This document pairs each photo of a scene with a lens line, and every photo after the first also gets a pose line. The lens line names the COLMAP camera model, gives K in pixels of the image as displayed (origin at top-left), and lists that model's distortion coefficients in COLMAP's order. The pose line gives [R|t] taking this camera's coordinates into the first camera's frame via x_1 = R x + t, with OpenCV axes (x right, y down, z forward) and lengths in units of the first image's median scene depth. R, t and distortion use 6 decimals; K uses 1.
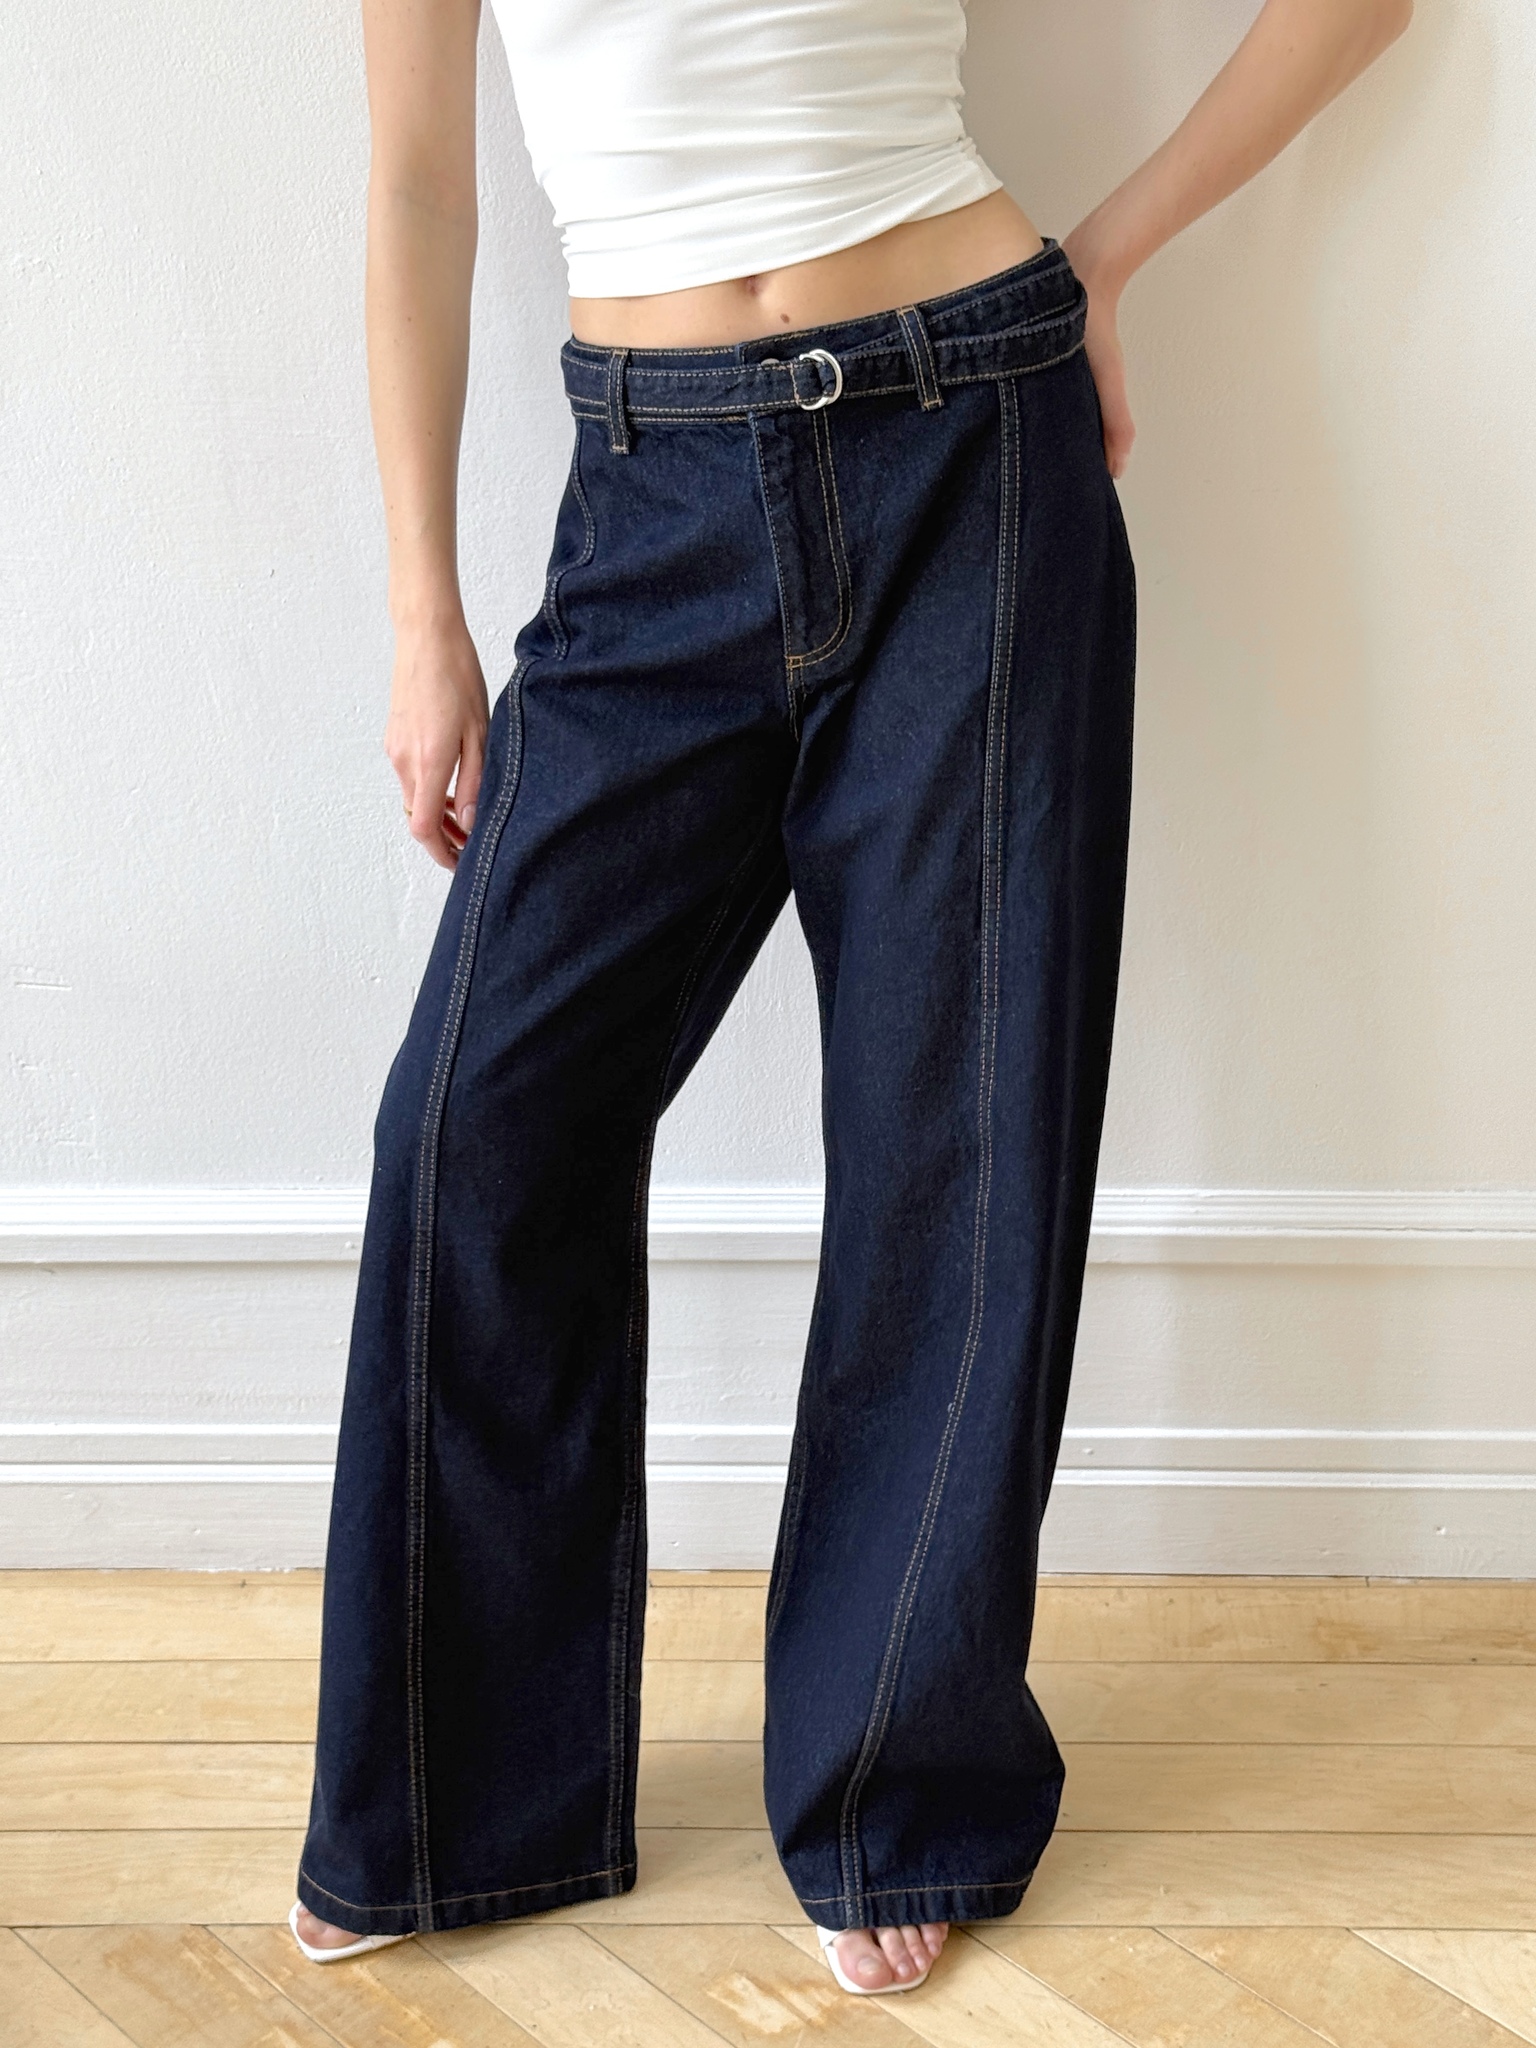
lens RADIAL K [[3151.9, 0, 741.2], [0, 3151.9, 1148.5], [0, 0, 1]] dist [0.118119, 0.000000]
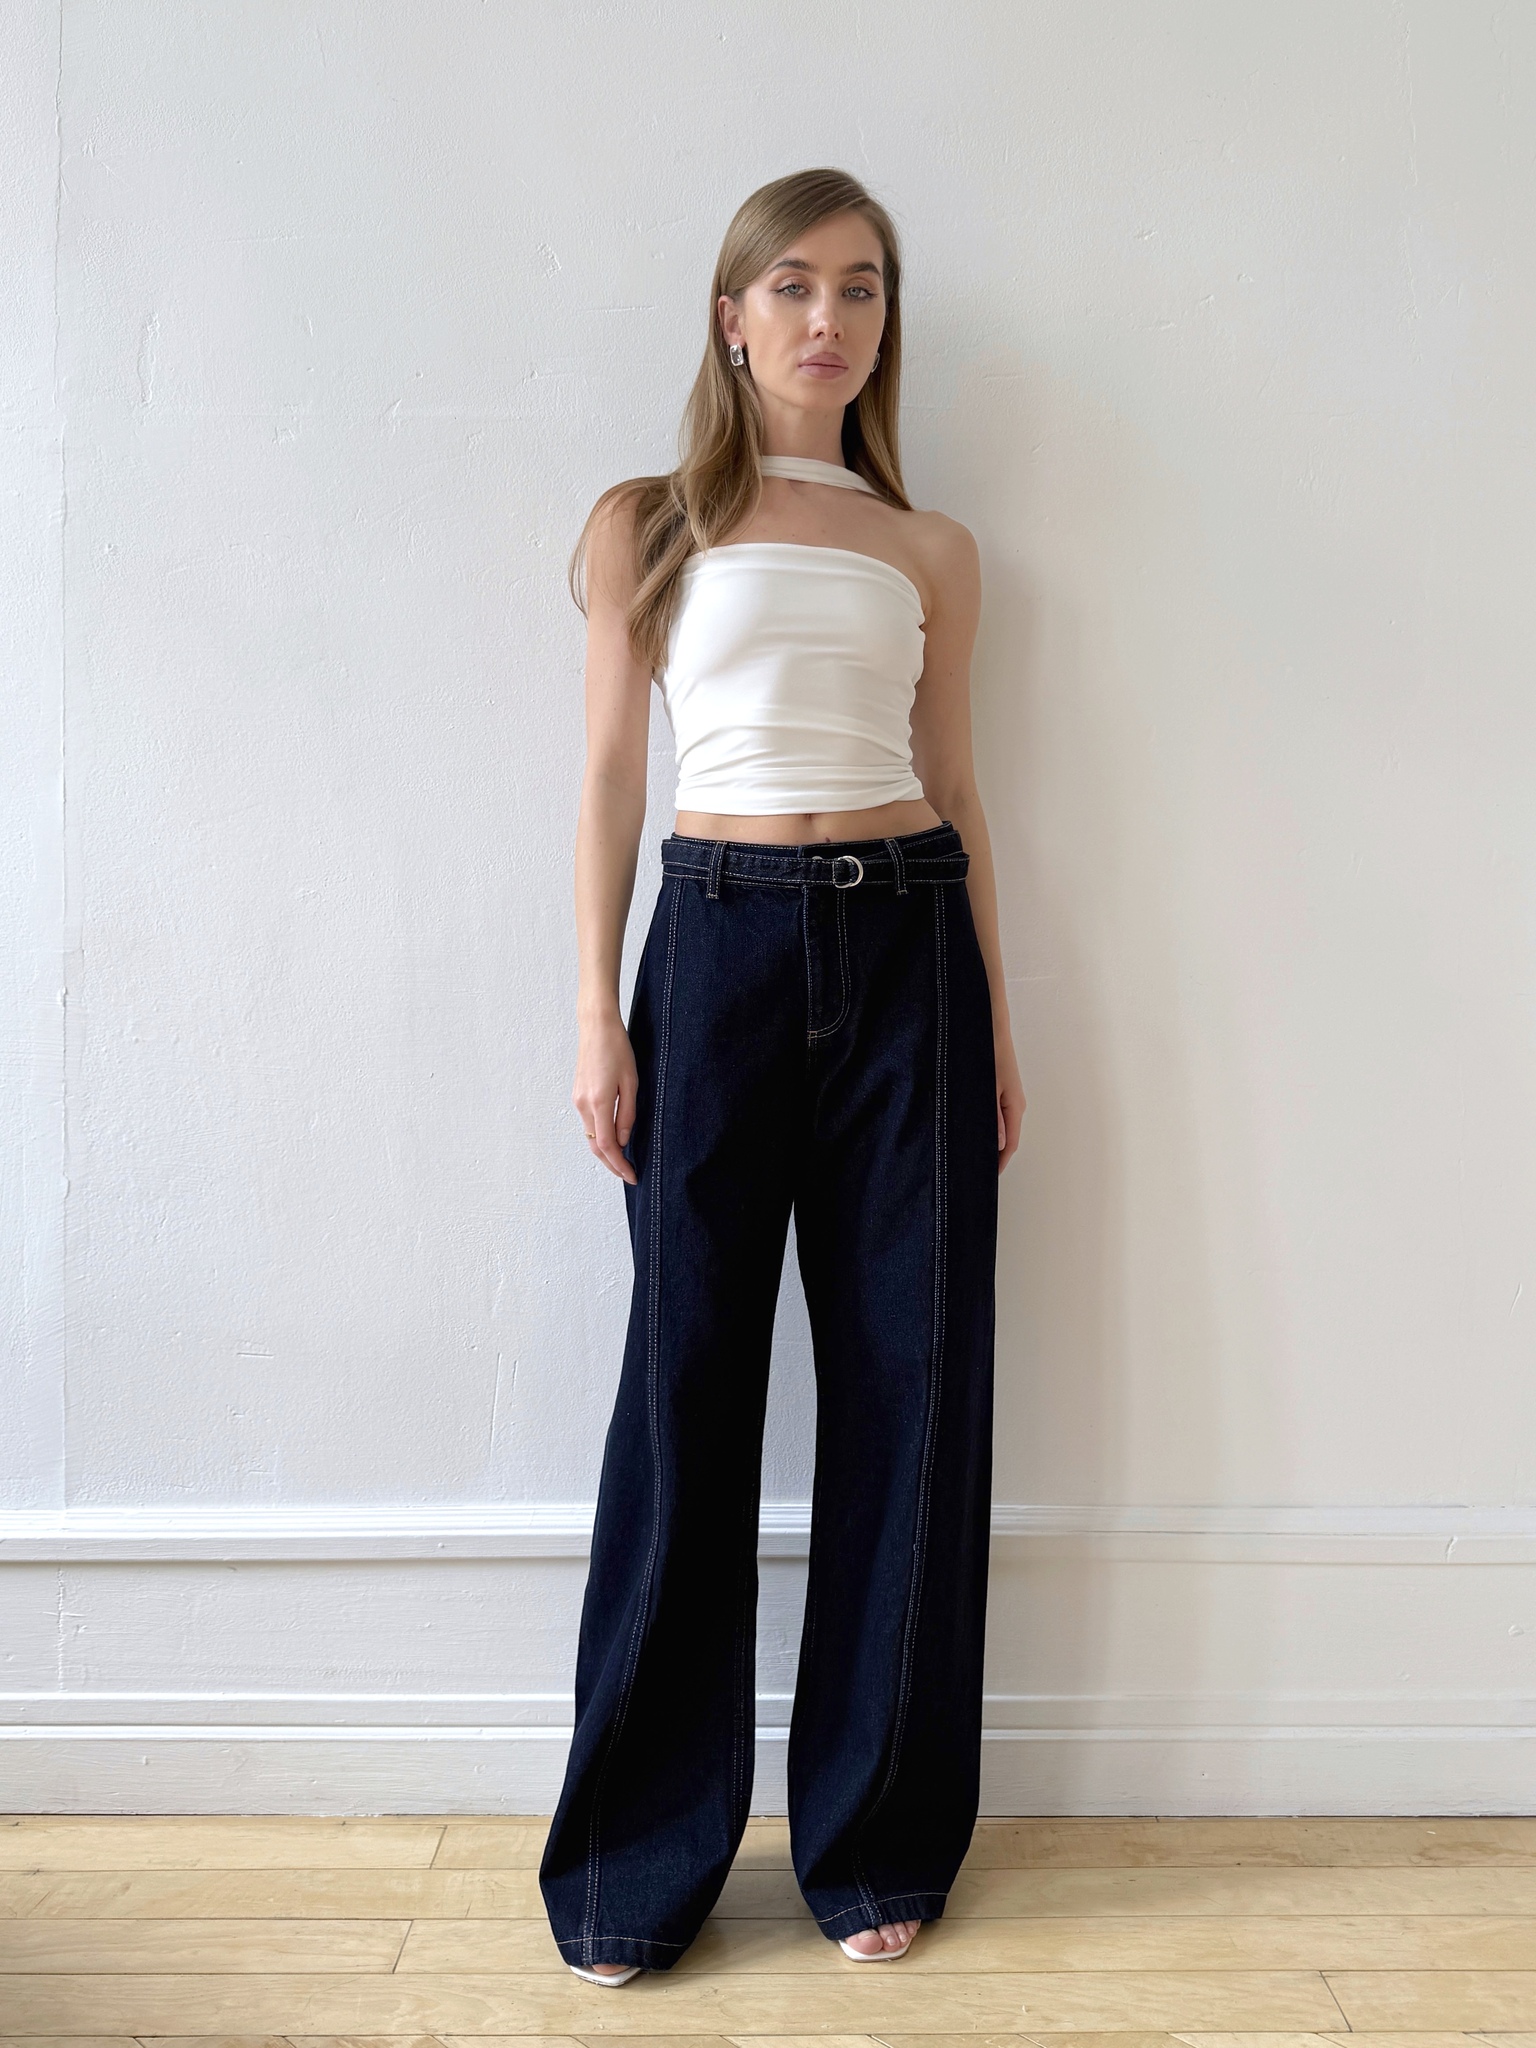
lens RADIAL K [[1819.9, 0, 767.6], [0, 1819.9, 942.9], [0, 0, 1]] dist [0.025972, -0.041520]
pose [[0.999669, 0.013465, 0.021942, 0.004522], [-0.001441, 0.880243, -0.474521, 0.194052], [-0.025704, 0.474332, 0.879971, 0.127847]]
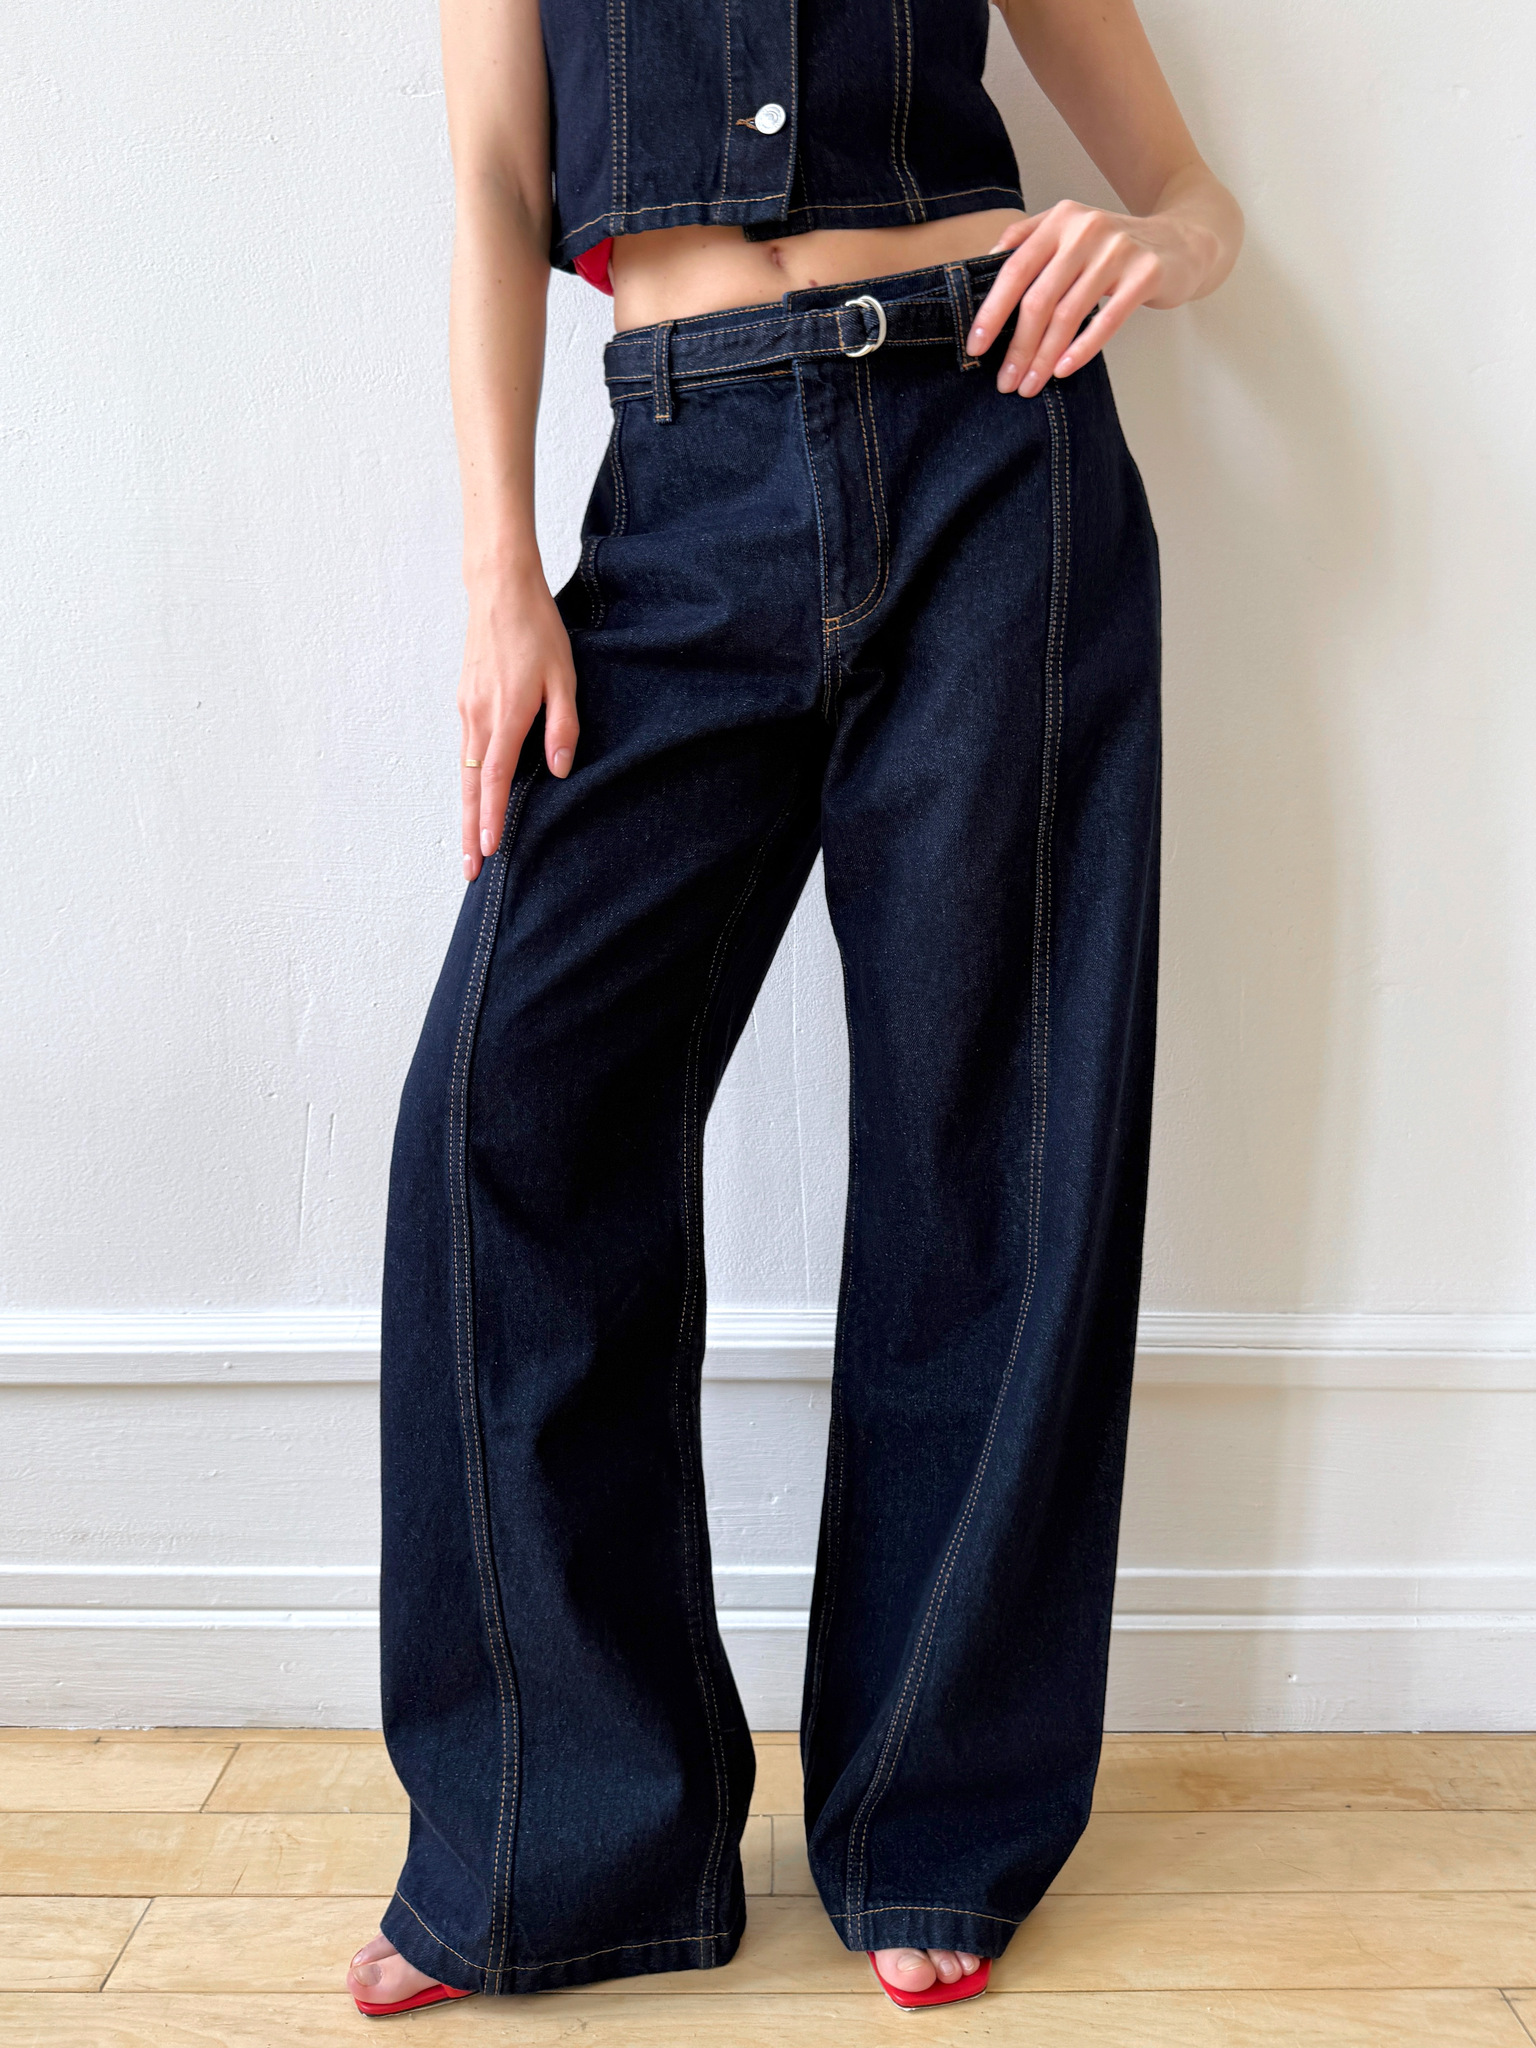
lens RADIAL K [[1703.4, 0, 762.0], [0, 1703.4, 979.0], [0, 0, 1]] dist [0.005800, -0.013108]
pose [[0.999563, 0.013551, 0.026255, 0.036510], [-0.002118, 0.919206, -0.393772, 0.140285], [-0.029470, 0.393544, 0.918833, 0.450102]]
